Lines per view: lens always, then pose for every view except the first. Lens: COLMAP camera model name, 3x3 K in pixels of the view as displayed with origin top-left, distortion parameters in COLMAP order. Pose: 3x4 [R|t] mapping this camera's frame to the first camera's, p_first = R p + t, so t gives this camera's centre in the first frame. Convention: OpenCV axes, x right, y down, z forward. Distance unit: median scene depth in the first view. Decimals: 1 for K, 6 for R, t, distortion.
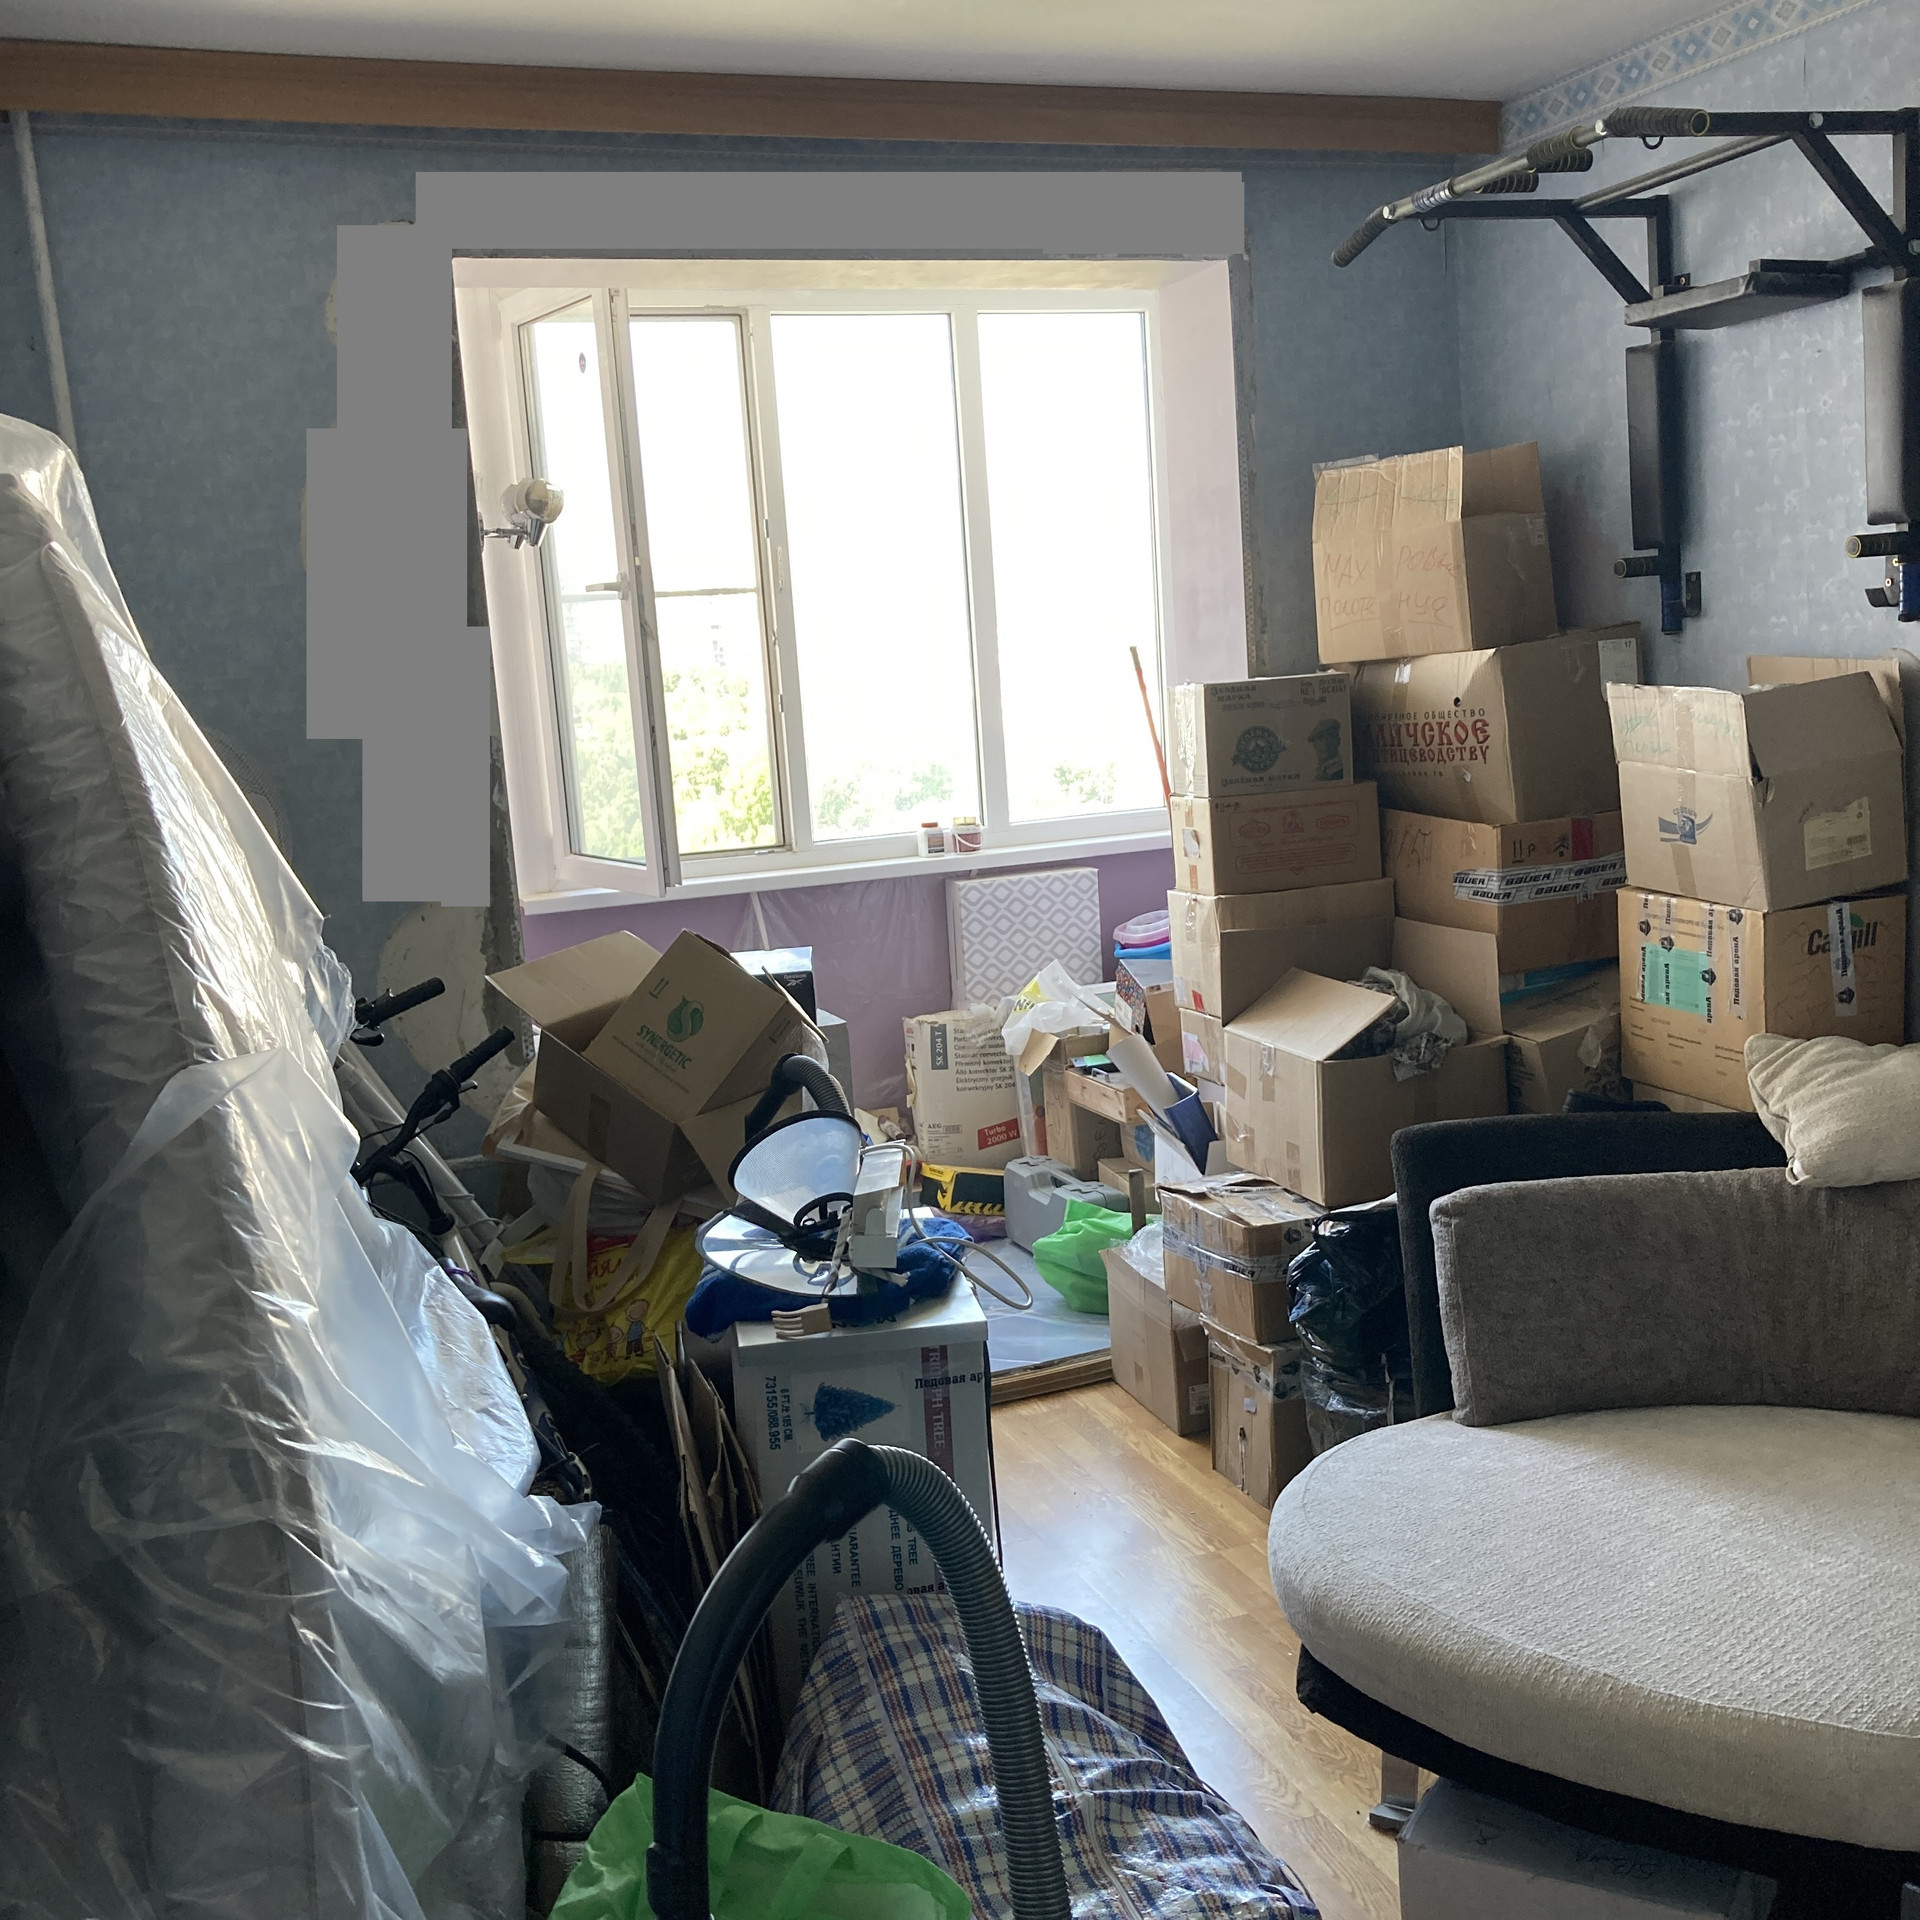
lens RADIAL K [[2097.5, 0, 960.0], [0, 2097.5, 960.0], [0, 0, 1]] dist [0.152003, -0.297619]
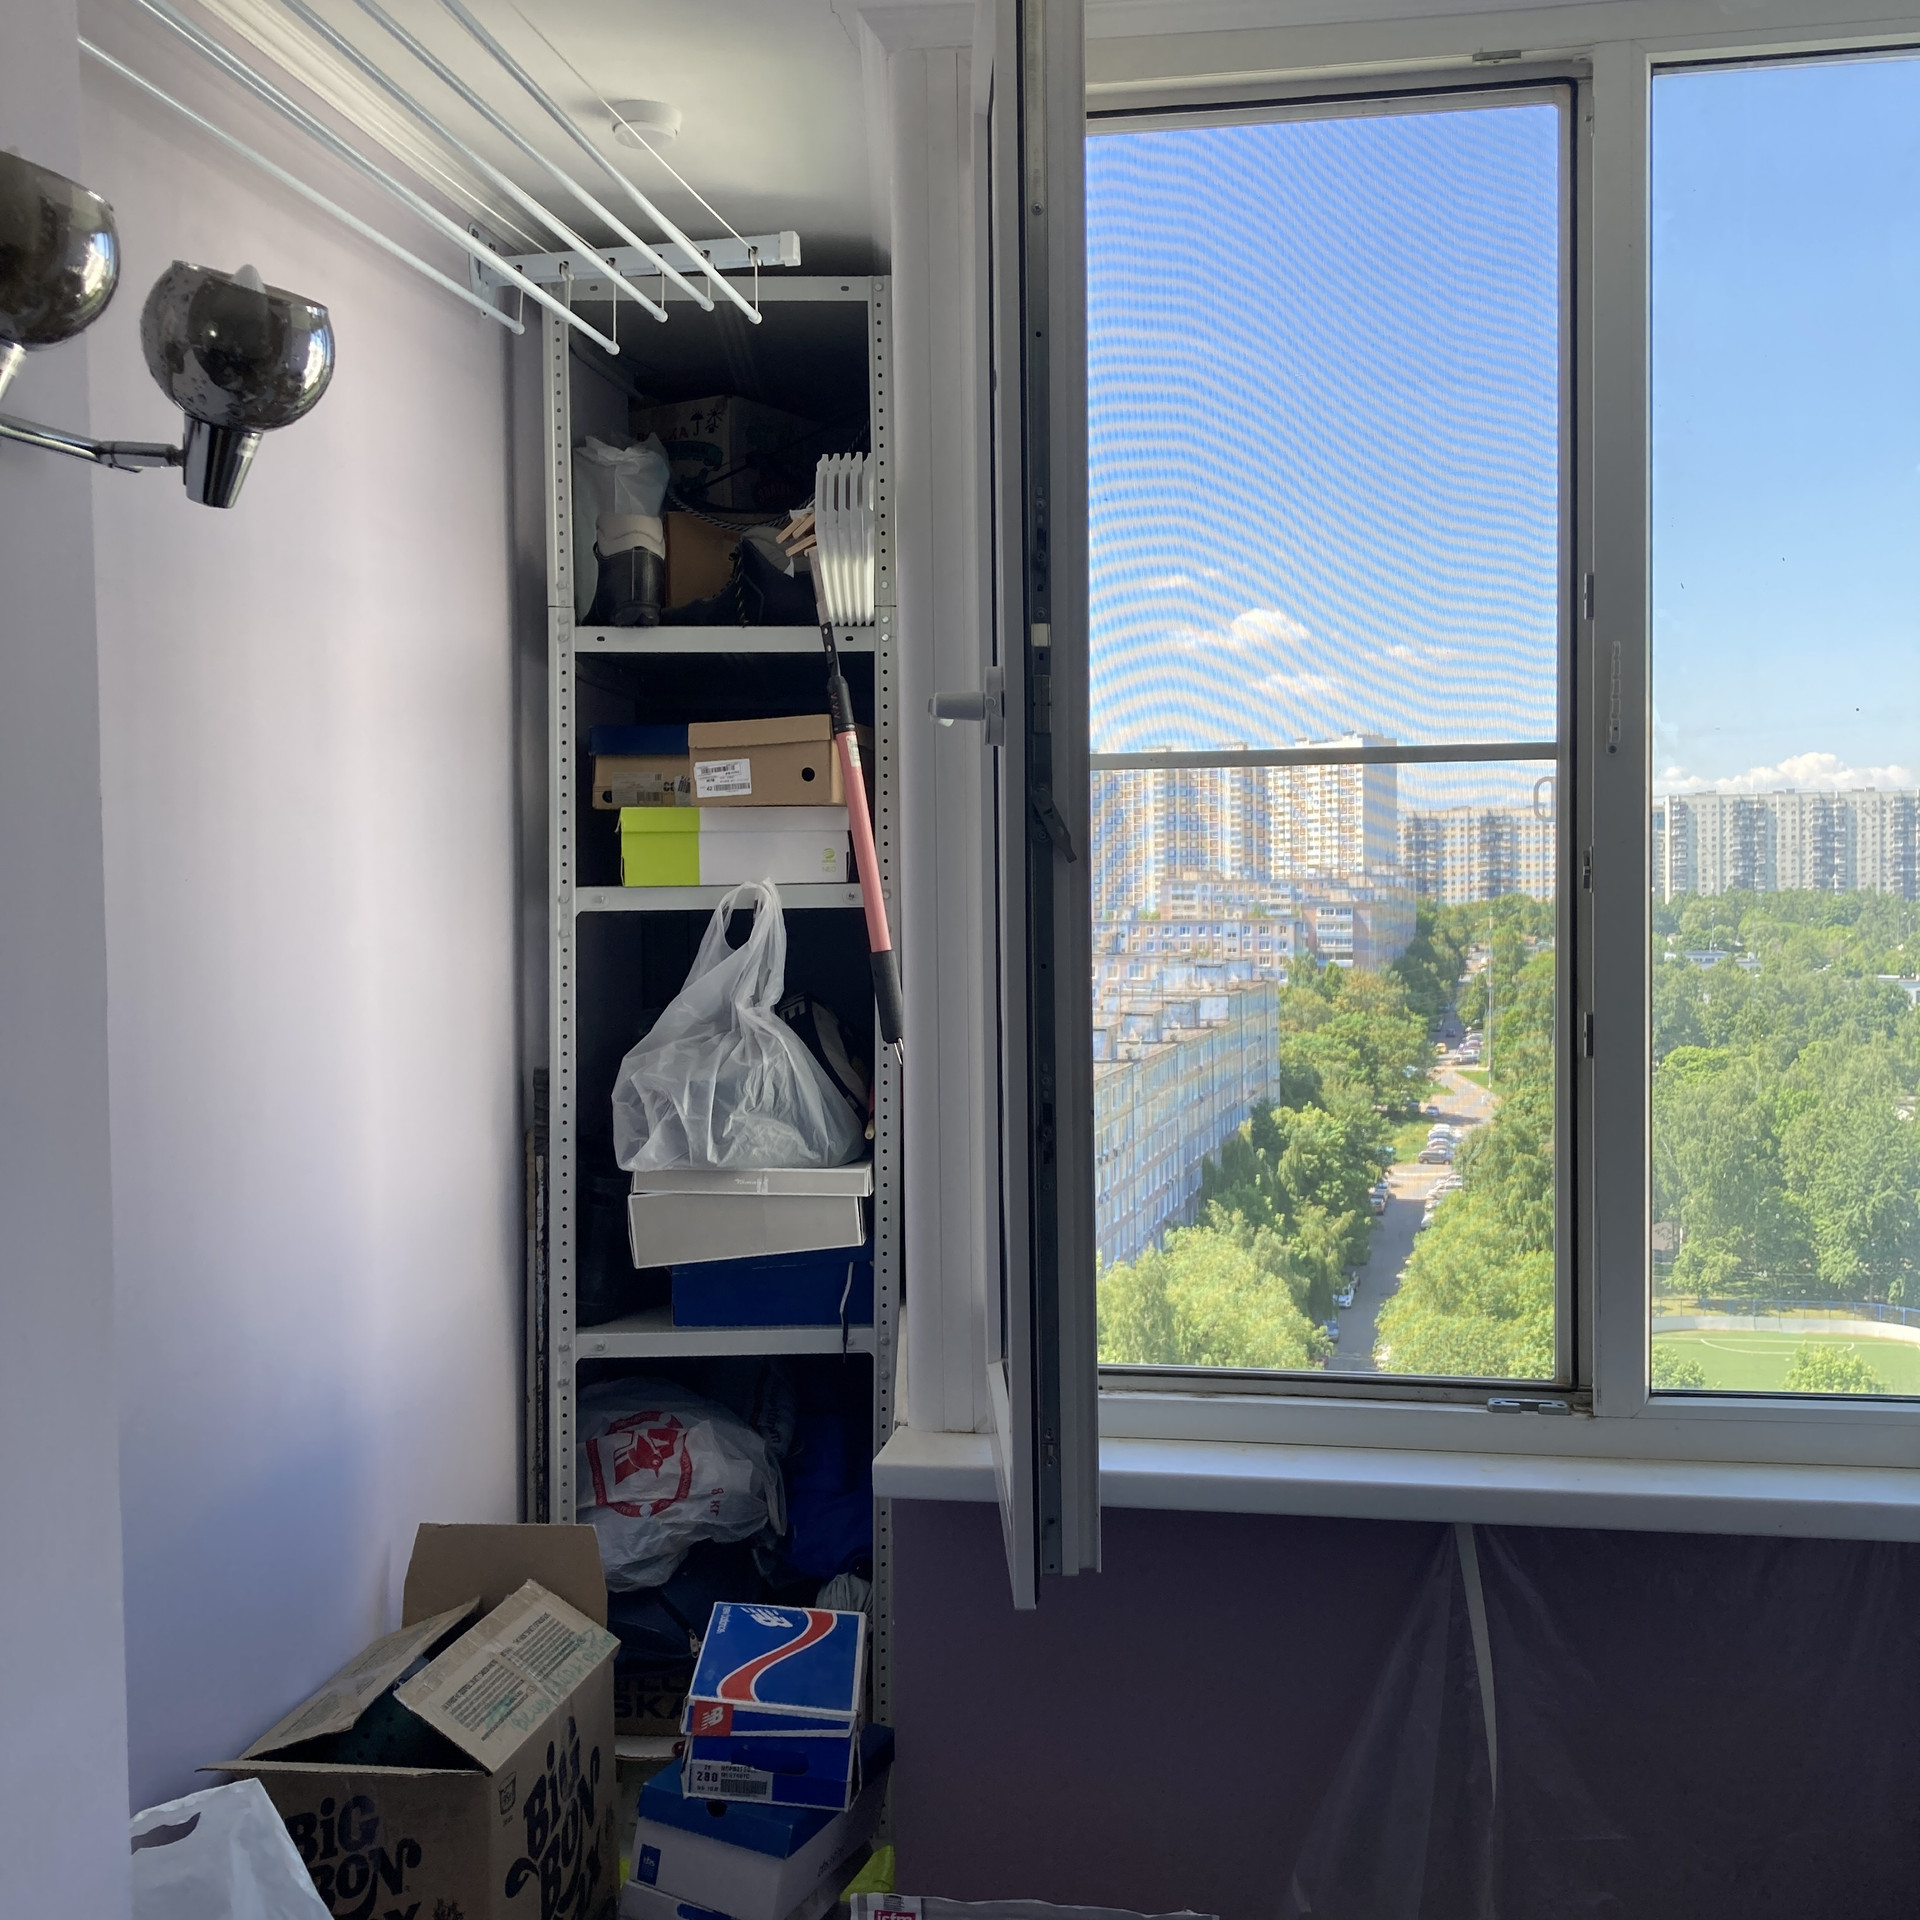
lens RADIAL K [[2097.5, 0, 960.0], [0, 2097.5, 960.0], [0, 0, 1]] dist [0.152003, -0.297619]
pose [[0.861627, 0.071387, -0.502496, 0.011899], [-0.122094, 0.990139, -0.068690, -0.094750], [0.492638, 0.120537, 0.861846, 0.603446]]
